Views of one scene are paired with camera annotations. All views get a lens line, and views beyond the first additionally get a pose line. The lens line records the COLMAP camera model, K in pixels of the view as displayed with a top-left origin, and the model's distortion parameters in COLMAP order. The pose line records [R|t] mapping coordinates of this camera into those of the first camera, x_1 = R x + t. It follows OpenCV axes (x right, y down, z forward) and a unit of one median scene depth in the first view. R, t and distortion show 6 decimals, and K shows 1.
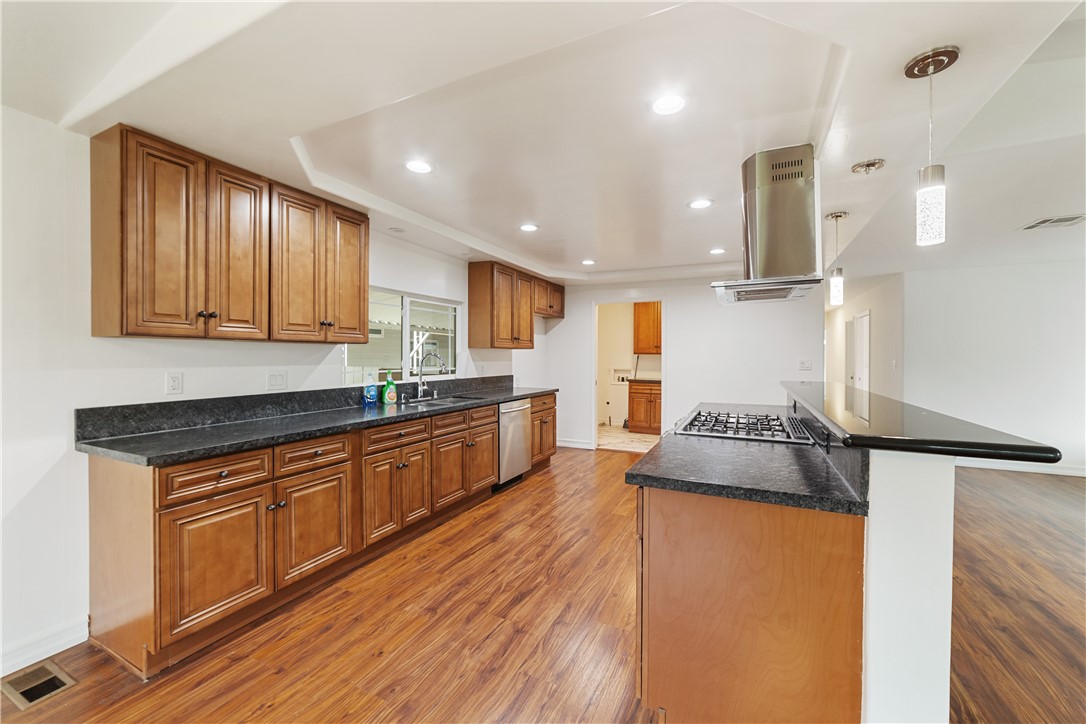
lens RADIAL K [[417.9, 0, 548.0], [0, 417.9, 358.6], [0, 0, 1]] dist [-0.012861, 0.004986]
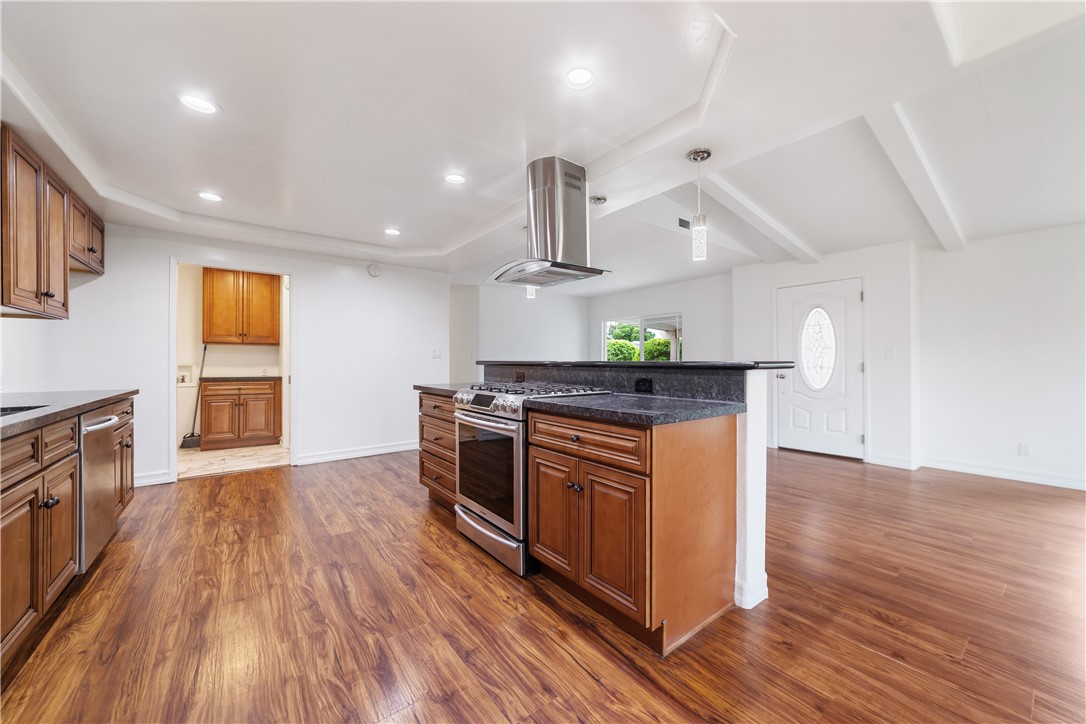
lens RADIAL K [[413.2, 0, 549.3], [0, 413.2, 362.4], [0, 0, 1]] dist [-0.028167, 0.011337]
pose [[0.447543, -0.005963, 0.894242, -0.407366], [0.007706, 0.999966, 0.002812, 0.064191], [-0.894229, 0.005633, 0.447574, 0.368344]]
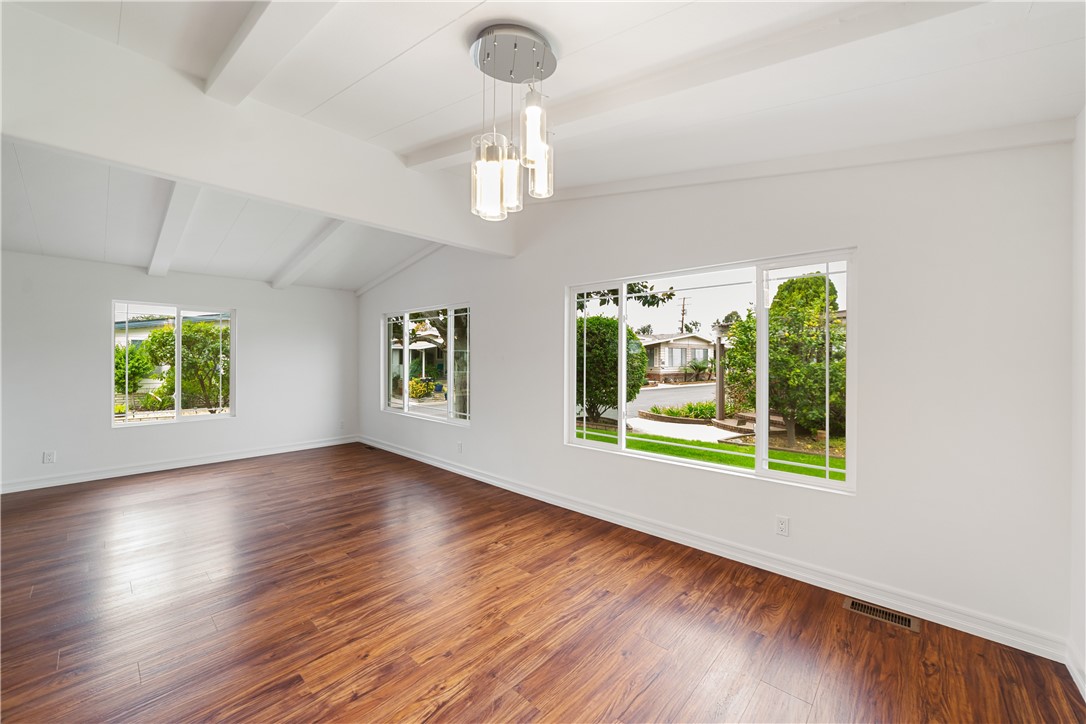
lens RADIAL K [[417.9, 0, 548.0], [0, 417.9, 358.6], [0, 0, 1]] dist [-0.012861, 0.004986]
pose [[-0.958903, -0.007291, 0.283641, -0.634562], [-0.005342, 0.999956, 0.007646, -0.004586], [-0.283684, 0.005817, -0.958900, 0.477128]]
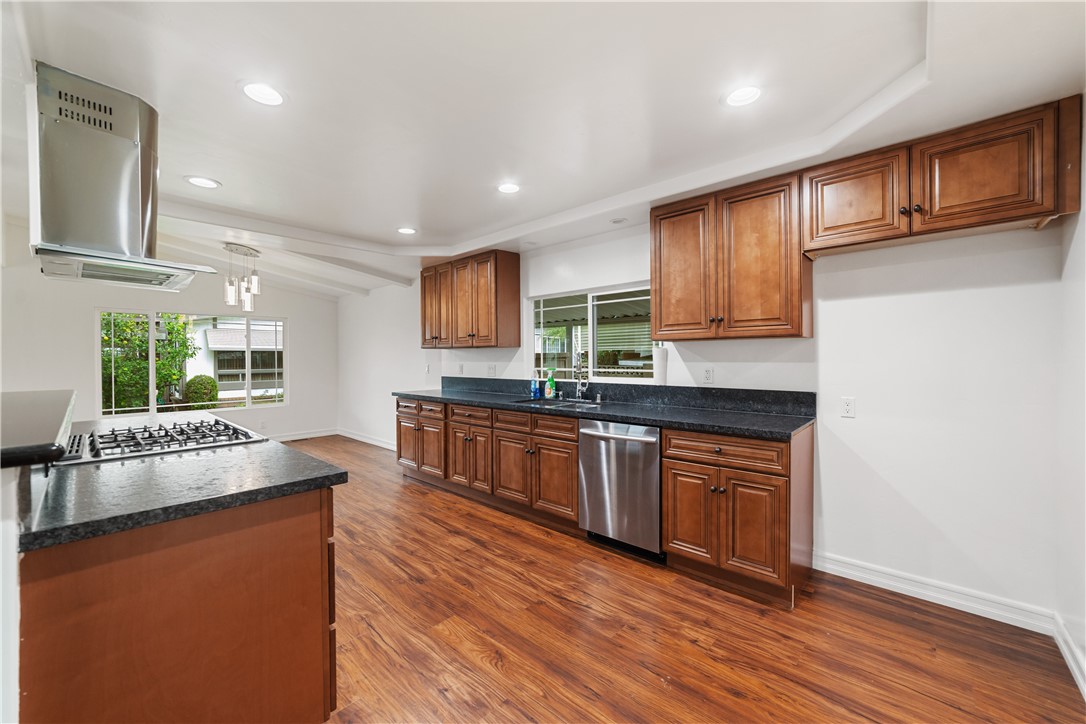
lens RADIAL K [[422.4, 0, 549.5], [0, 422.4, 360.6], [0, 0, 1]] dist [-0.027147, 0.011495]
pose [[-0.275968, 0.005810, -0.961149, 0.830277], [0.000523, 0.999982, 0.005895, 0.001623], [0.961167, 0.001124, -0.275966, 1.560295]]
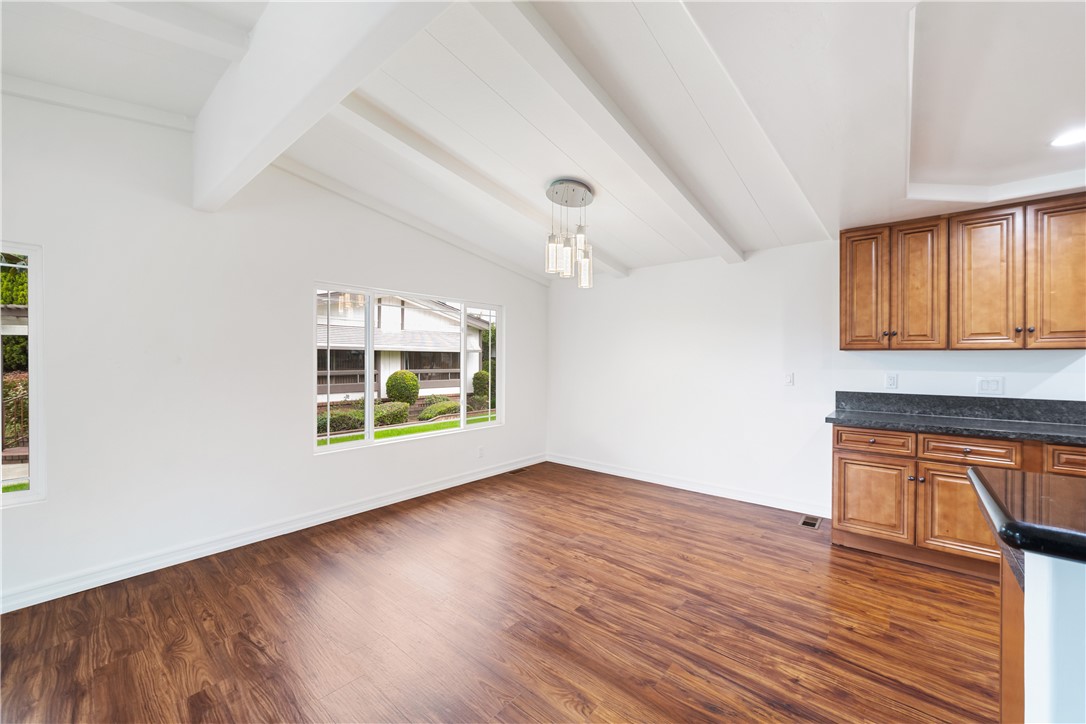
lens RADIAL K [[422.4, 0, 549.5], [0, 422.4, 360.6], [0, 0, 1]] dist [-0.027147, 0.011495]
pose [[-0.248957, -0.000603, -0.968514, 0.619562], [-0.009702, 0.999951, 0.001872, -0.002402], [0.968466, 0.009862, -0.248951, 0.153904]]
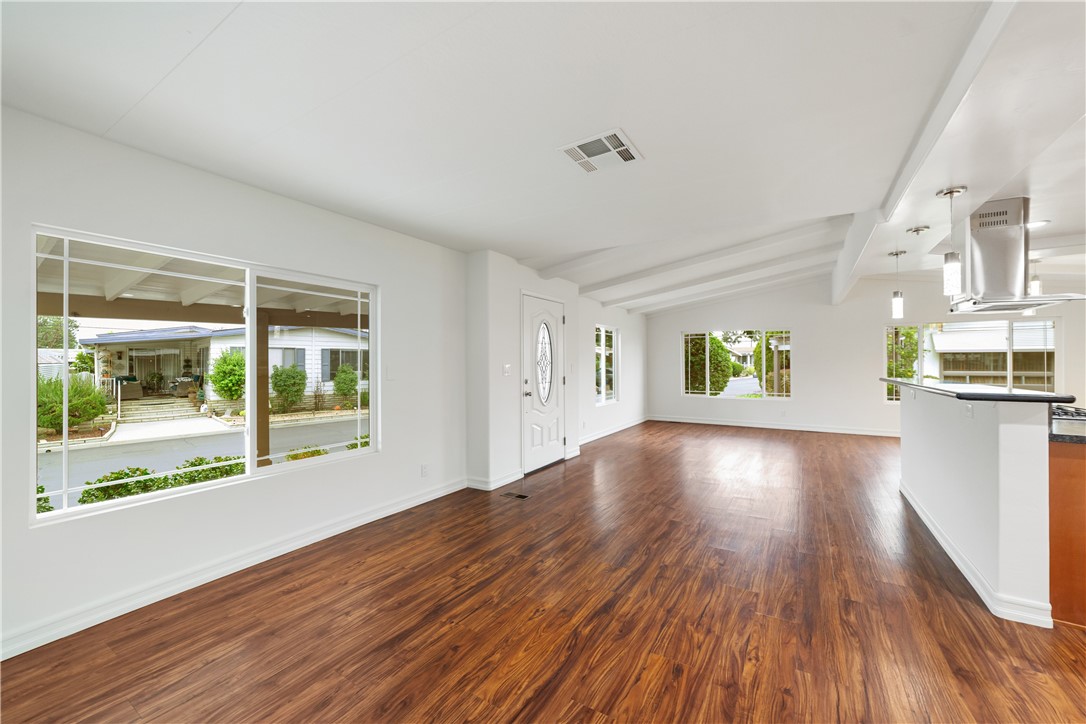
lens RADIAL K [[416.3, 0, 550.6], [0, 416.3, 364.0], [0, 0, 1]] dist [-0.027905, 0.012238]
pose [[-0.994849, -0.001344, 0.101361, 1.402512], [-0.000431, 0.999959, 0.009034, 0.005475], [-0.101369, 0.008944, -0.994809, 1.875962]]
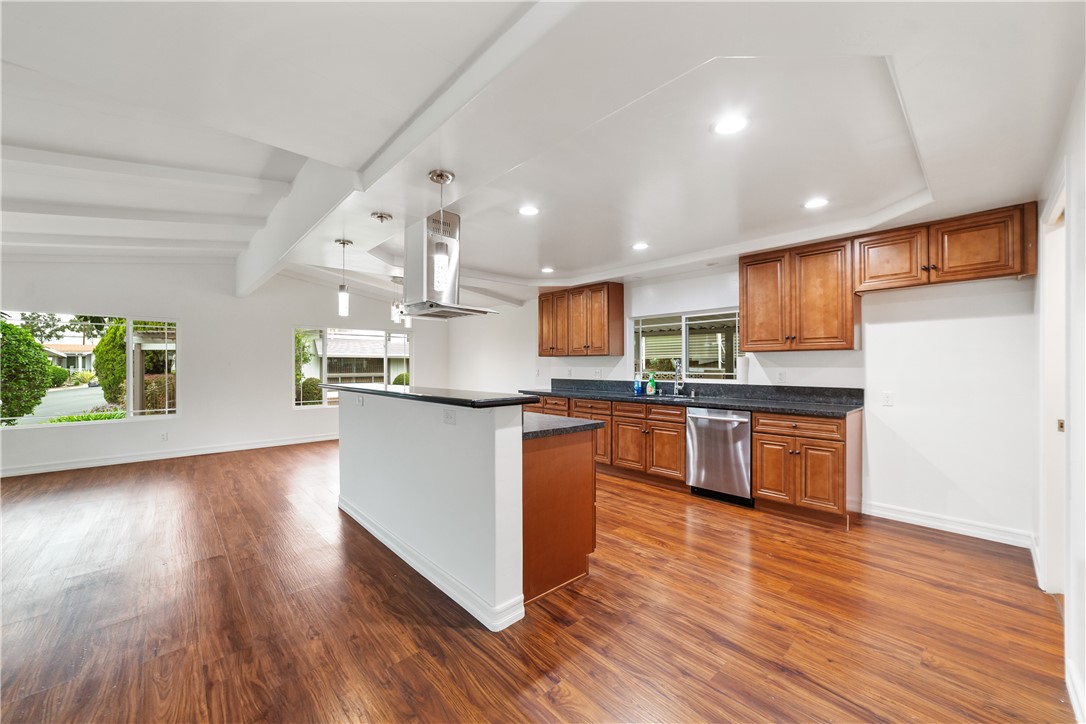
lens RADIAL K [[416.3, 0, 550.6], [0, 416.3, 364.0], [0, 0, 1]] dist [-0.027905, 0.012238]
pose [[-0.360395, -0.004856, -0.932787, 1.309212], [-0.004207, 0.999985, -0.003581, 0.008543], [0.932790, 0.002634, -0.360410, 1.426610]]
